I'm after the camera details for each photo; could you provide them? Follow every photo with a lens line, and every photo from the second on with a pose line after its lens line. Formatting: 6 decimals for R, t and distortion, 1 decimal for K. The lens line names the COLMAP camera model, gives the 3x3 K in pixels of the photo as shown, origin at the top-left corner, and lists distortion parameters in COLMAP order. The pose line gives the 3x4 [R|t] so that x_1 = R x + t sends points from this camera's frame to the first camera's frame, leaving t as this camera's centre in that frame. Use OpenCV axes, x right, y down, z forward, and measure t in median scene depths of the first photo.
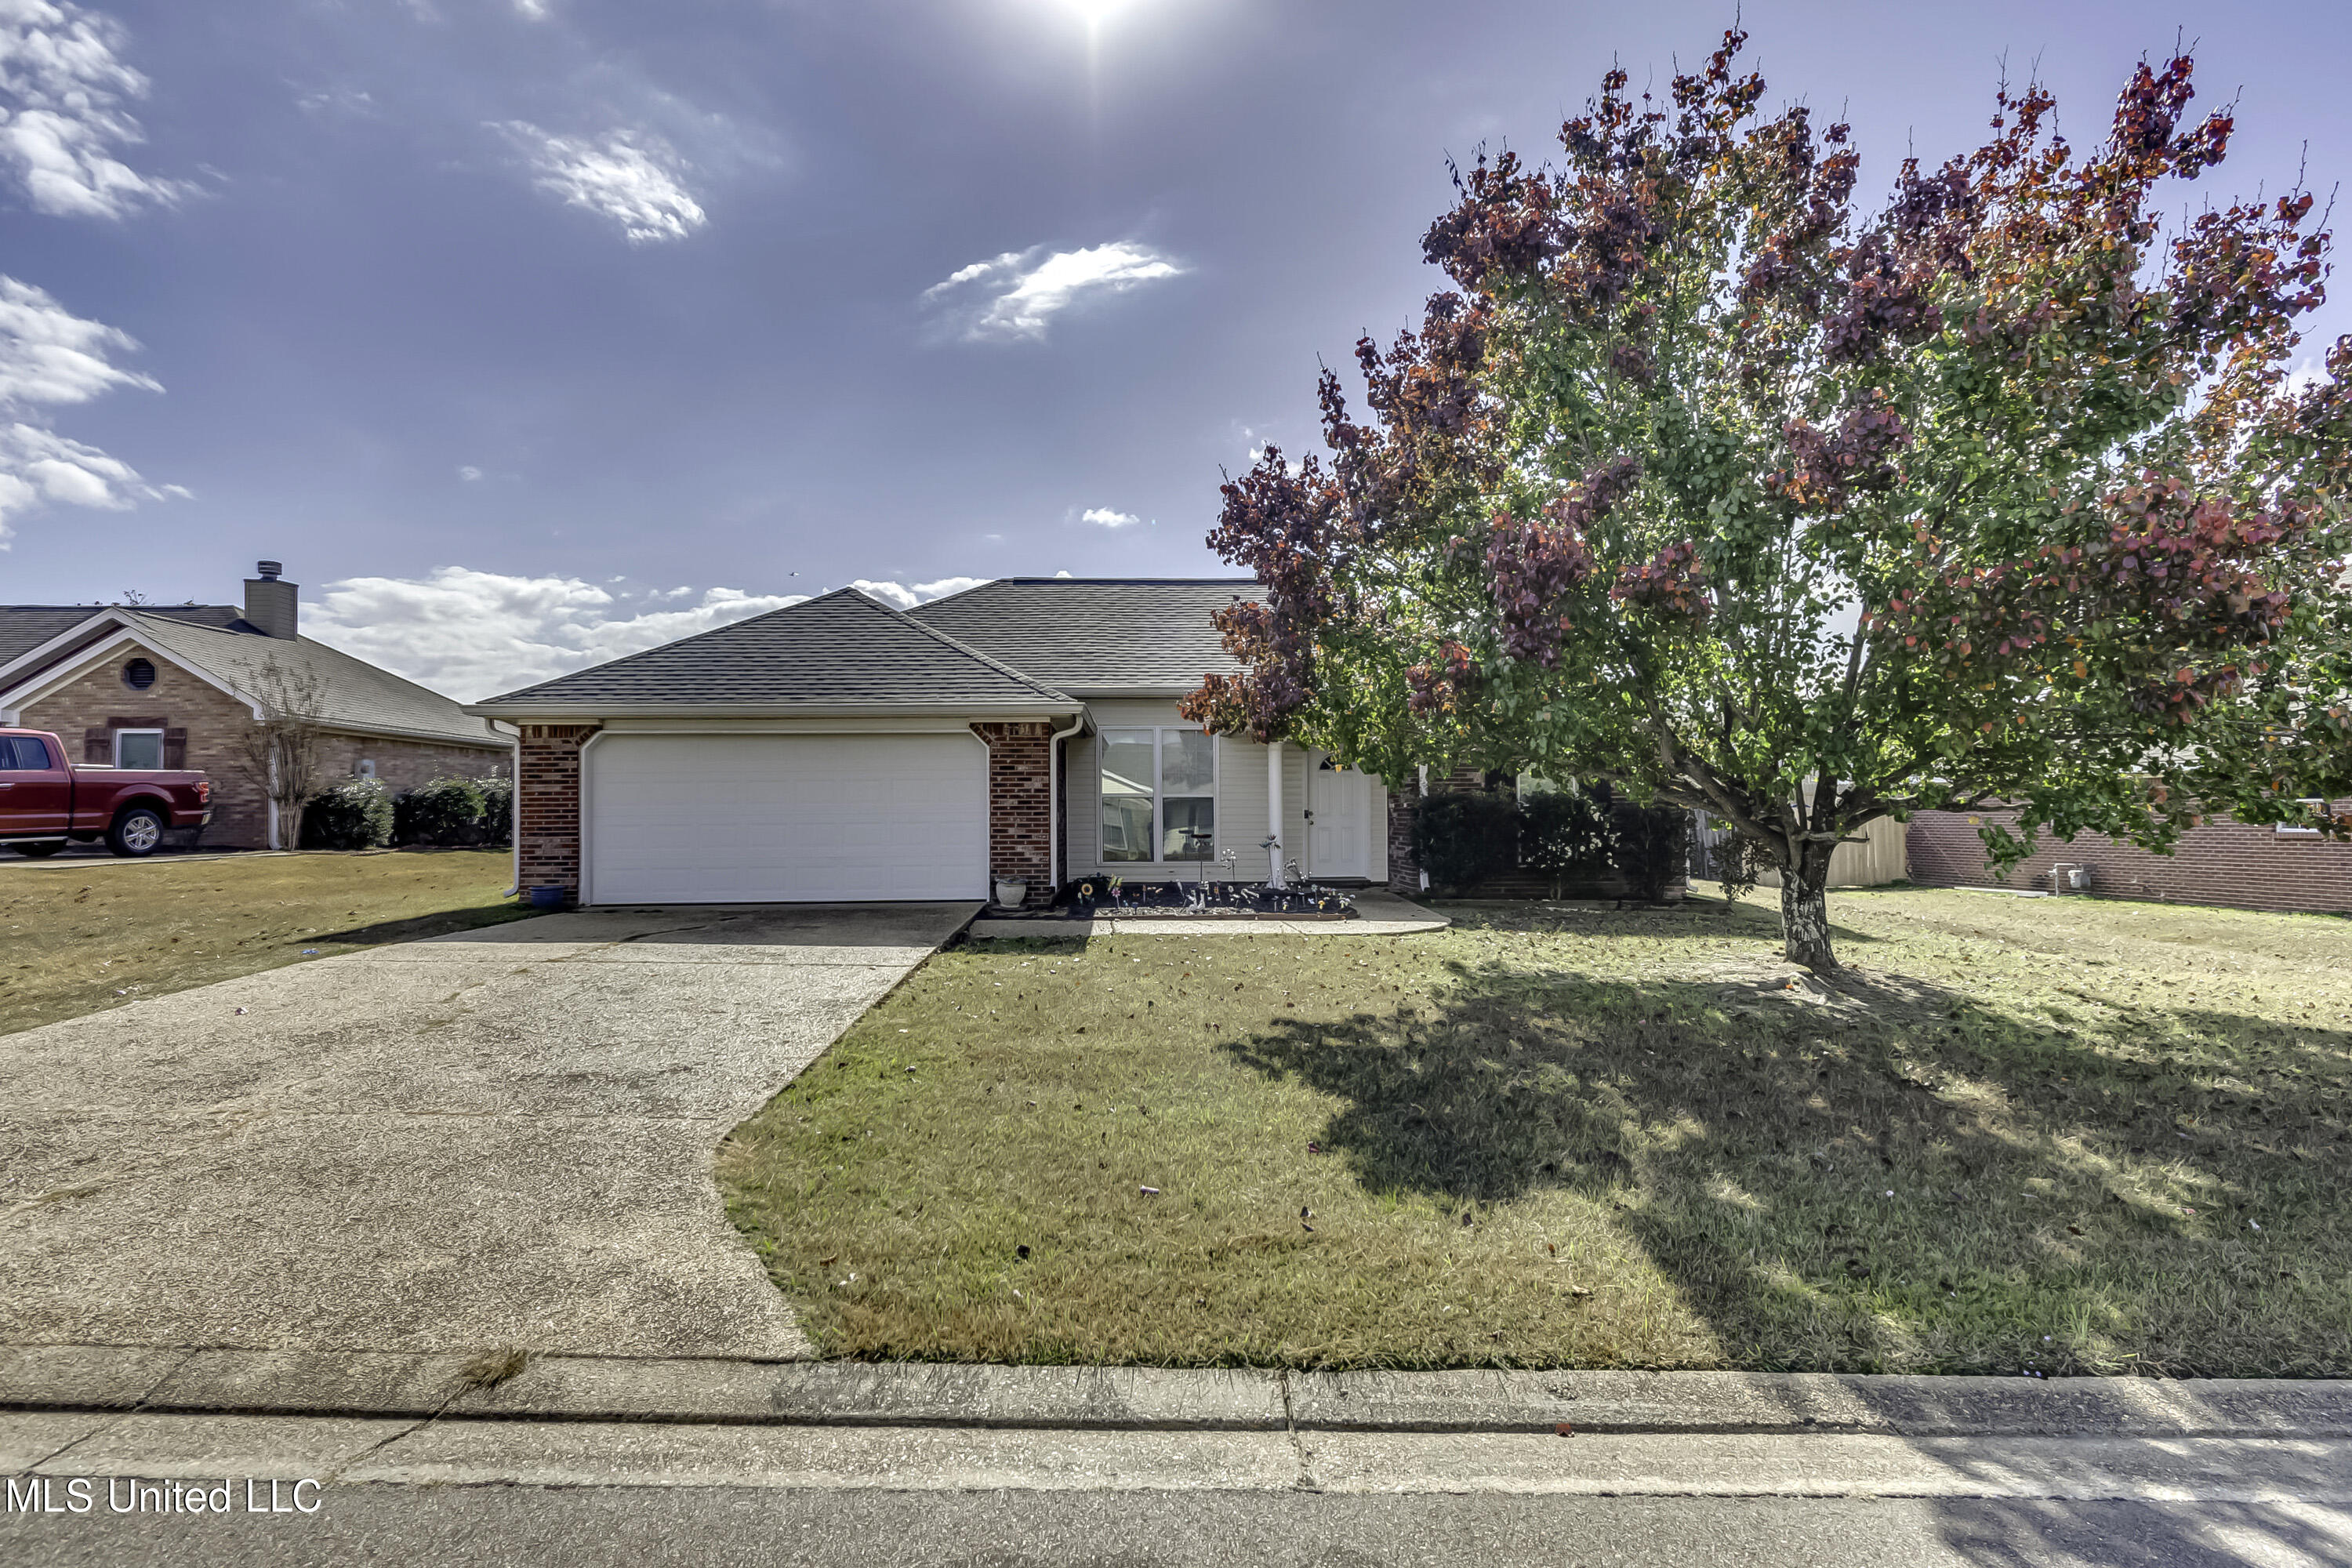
lens RADIAL K [[1163.7, 0, 1173.0], [0, 1163.7, 783.5], [0, 0, 1]] dist [-0.002449, 0.002036]
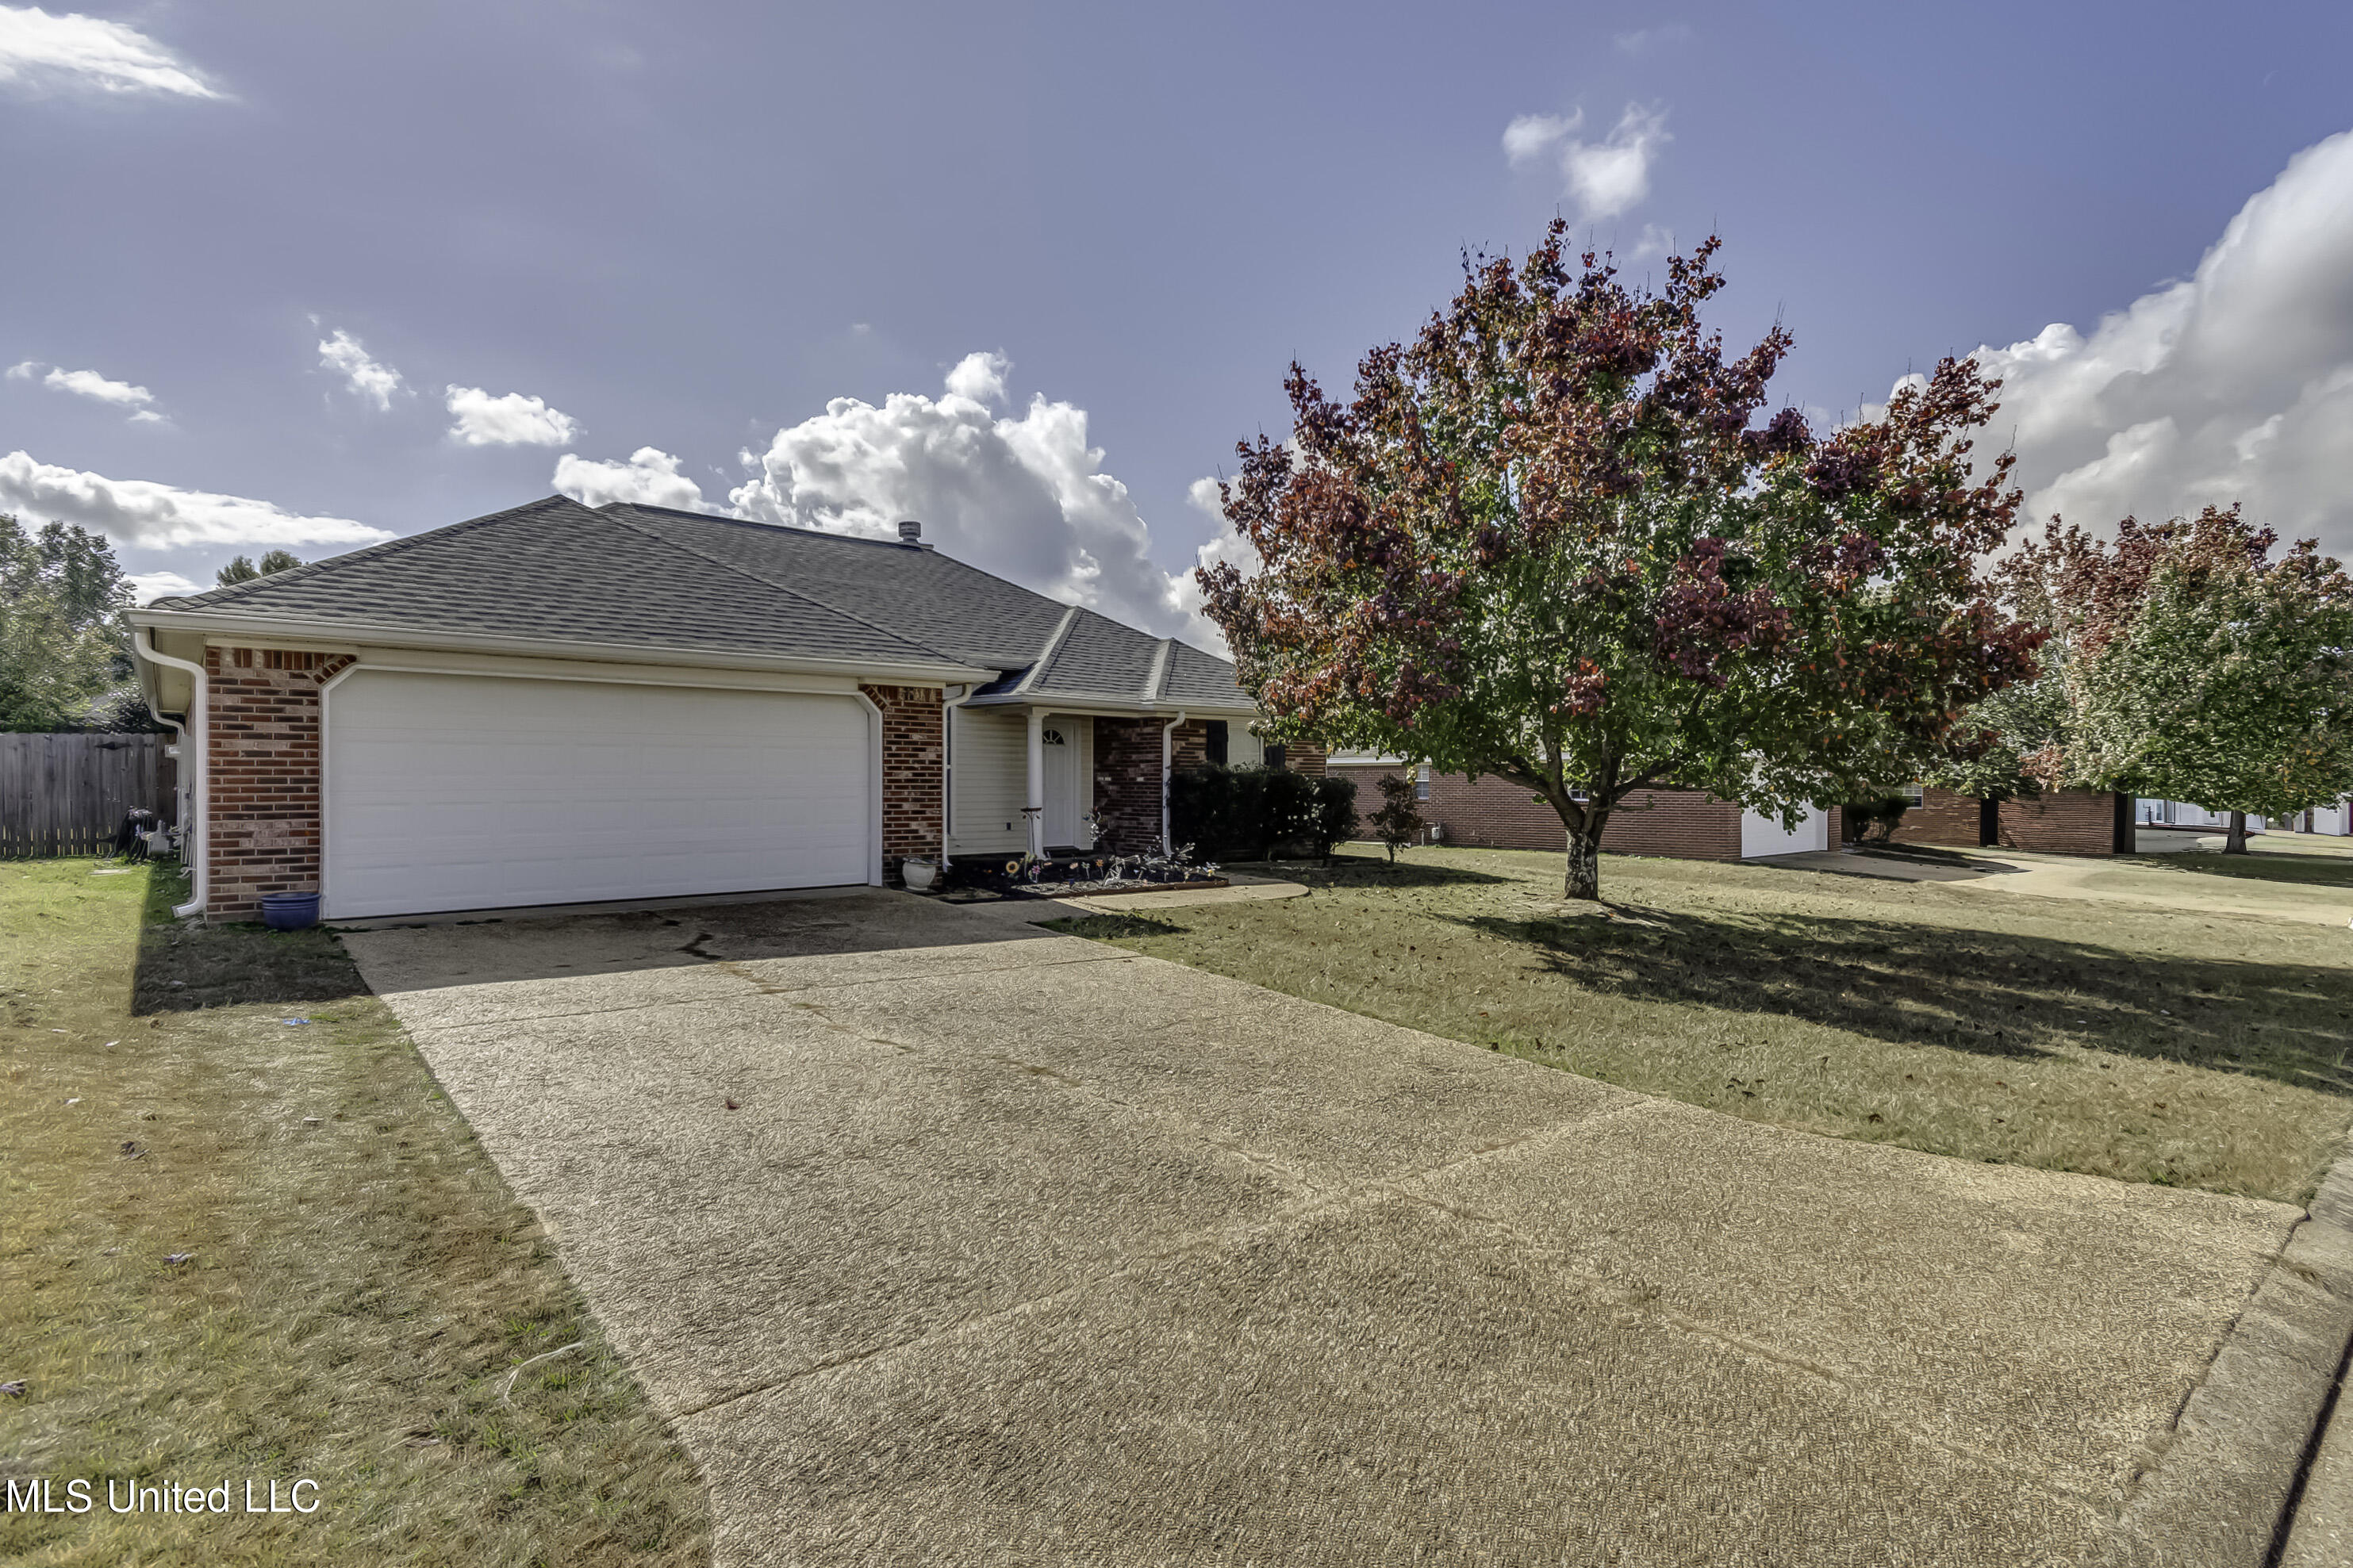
lens RADIAL K [[1117.9, 0, 1177.2], [0, 1117.9, 773.8], [0, 0, 1]] dist [0.000540, 0.000045]
pose [[0.789749, 0.010982, 0.613332, -0.664594], [-0.023592, 0.999644, 0.012478, -0.000450], [-0.612976, -0.024324, 0.789727, 0.243559]]
